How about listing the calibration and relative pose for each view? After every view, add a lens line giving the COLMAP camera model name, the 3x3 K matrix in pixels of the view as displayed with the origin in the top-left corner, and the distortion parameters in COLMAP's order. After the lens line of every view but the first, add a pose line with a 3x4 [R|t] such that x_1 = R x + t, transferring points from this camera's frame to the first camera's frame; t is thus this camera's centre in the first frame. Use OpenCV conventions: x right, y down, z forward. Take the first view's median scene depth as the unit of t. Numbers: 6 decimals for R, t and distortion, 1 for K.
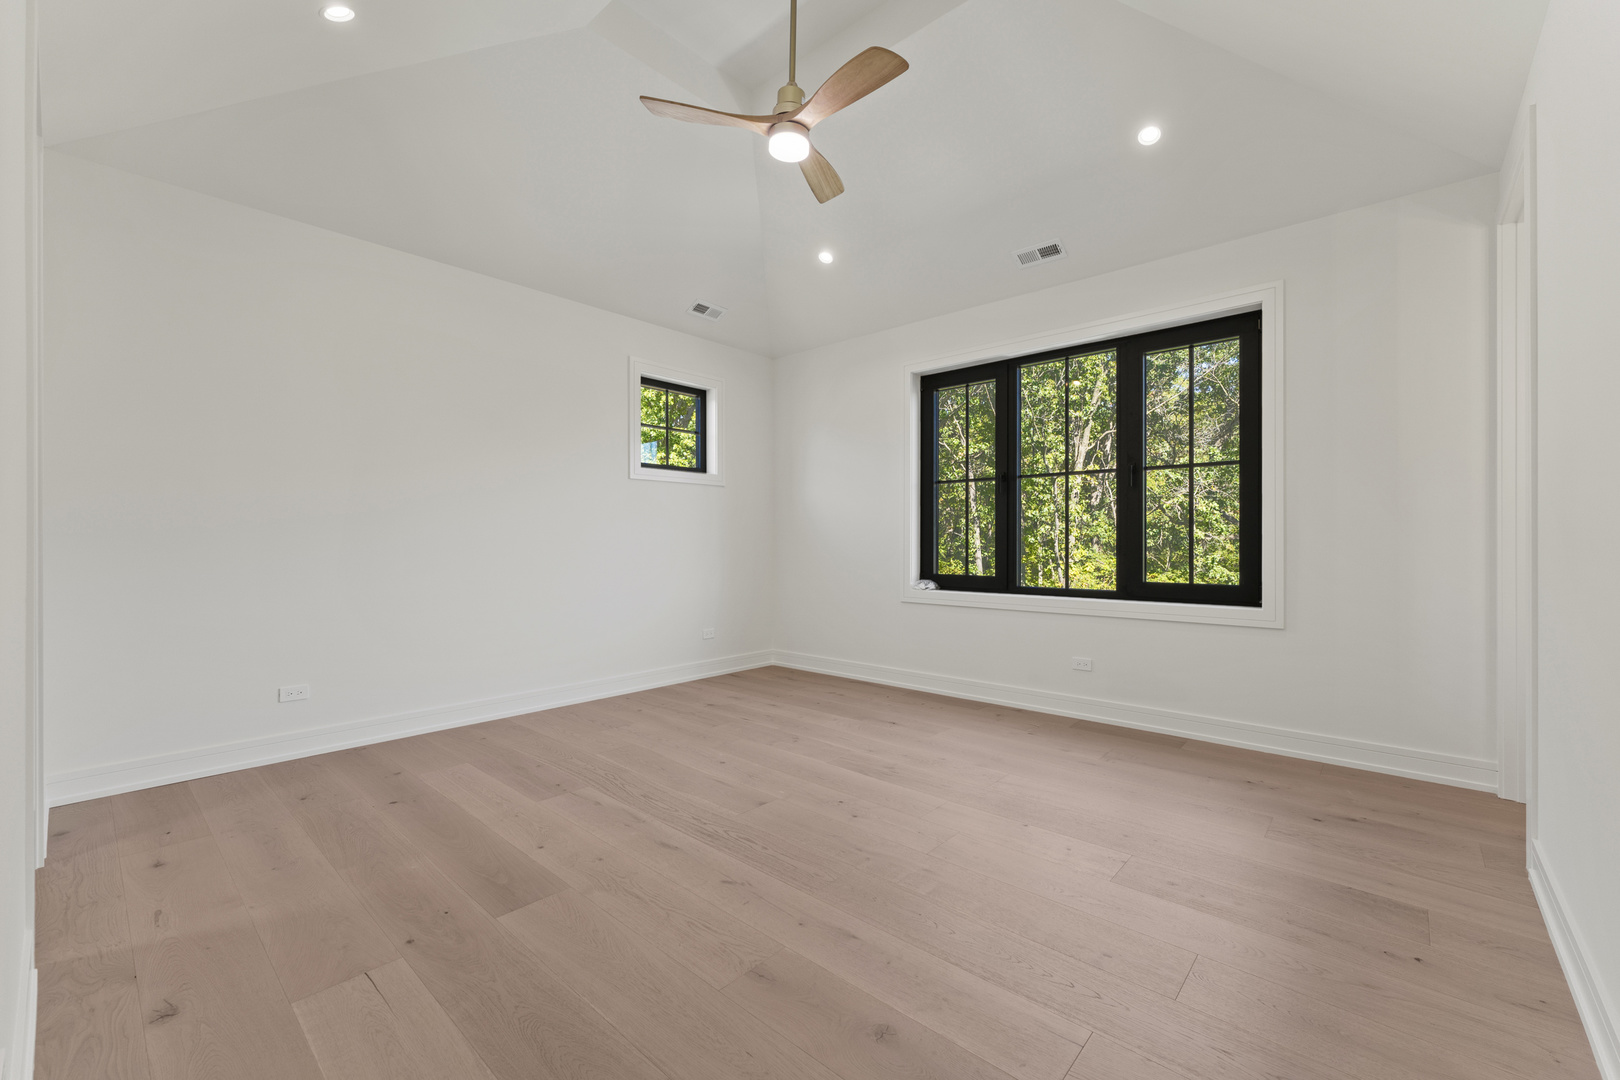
lens RADIAL K [[653.7, 0, 811.4], [0, 653.7, 547.3], [0, 0, 1]] dist [0.000533, 0.000043]
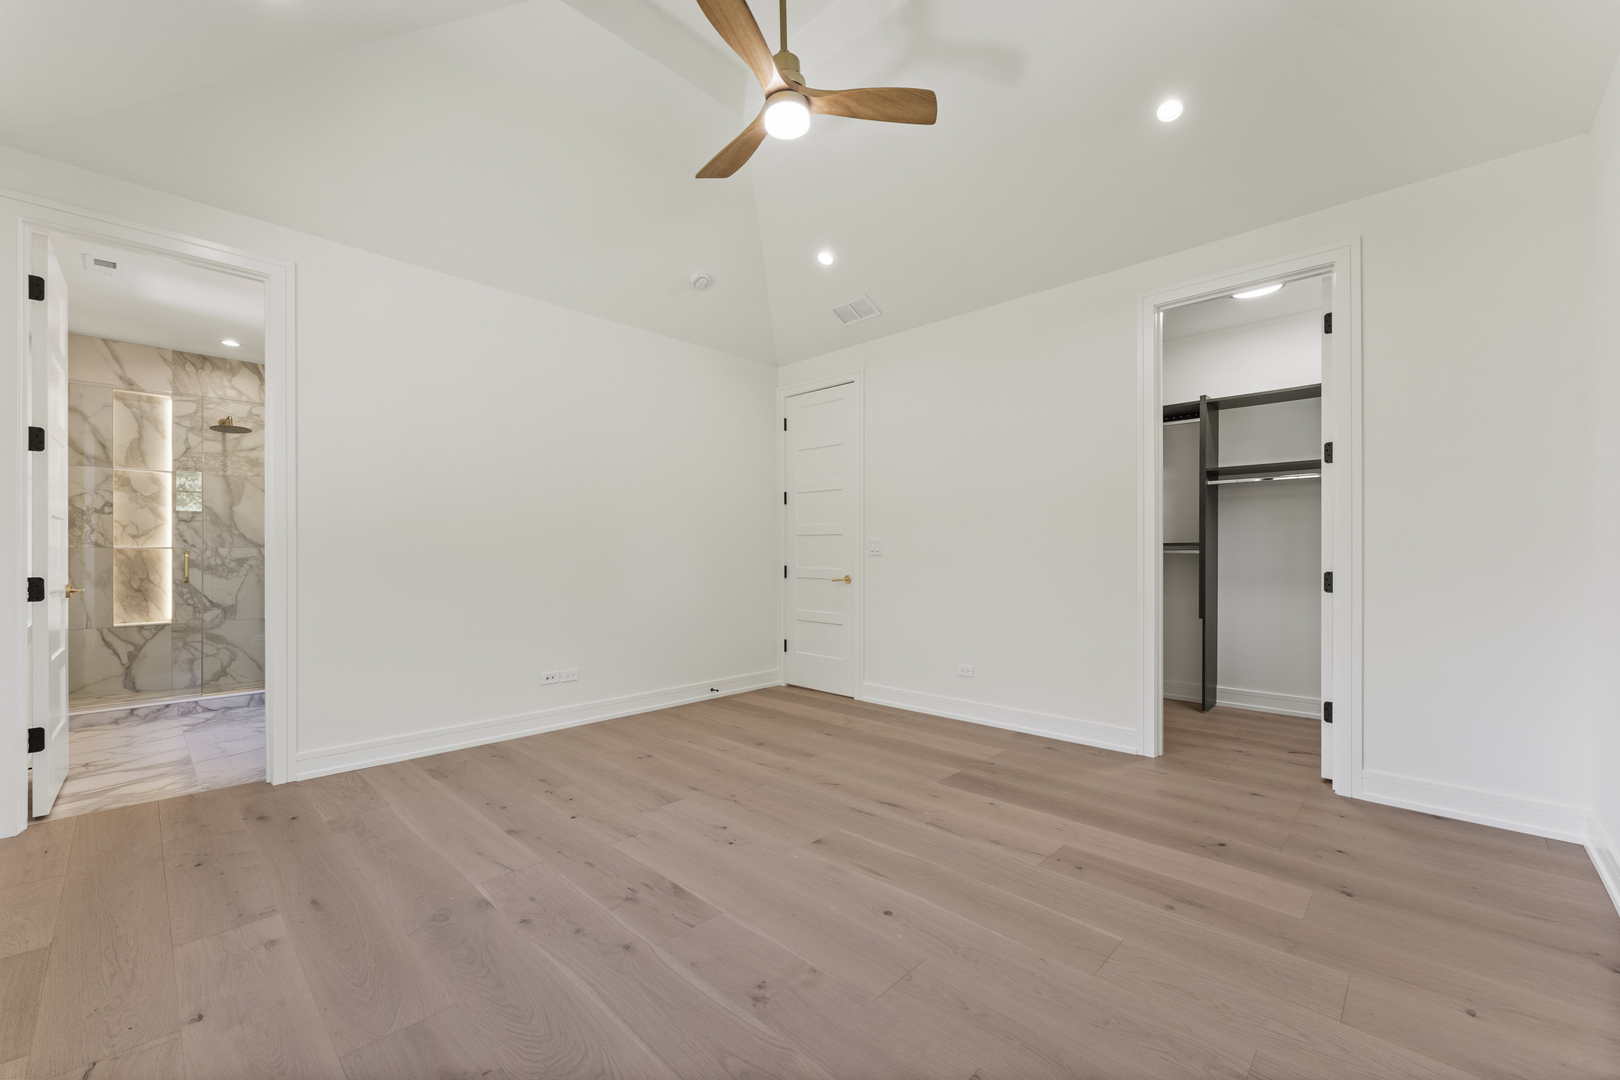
lens RADIAL K [[653.7, 0, 811.4], [0, 653.7, 547.3], [0, 0, 1]] dist [0.000533, 0.000043]
pose [[-0.999052, -0.000121, 0.043539, -0.108416], [-0.000061, 0.999999, 0.001380, -0.024861], [-0.043539, 0.001377, -0.999051, 1.946018]]
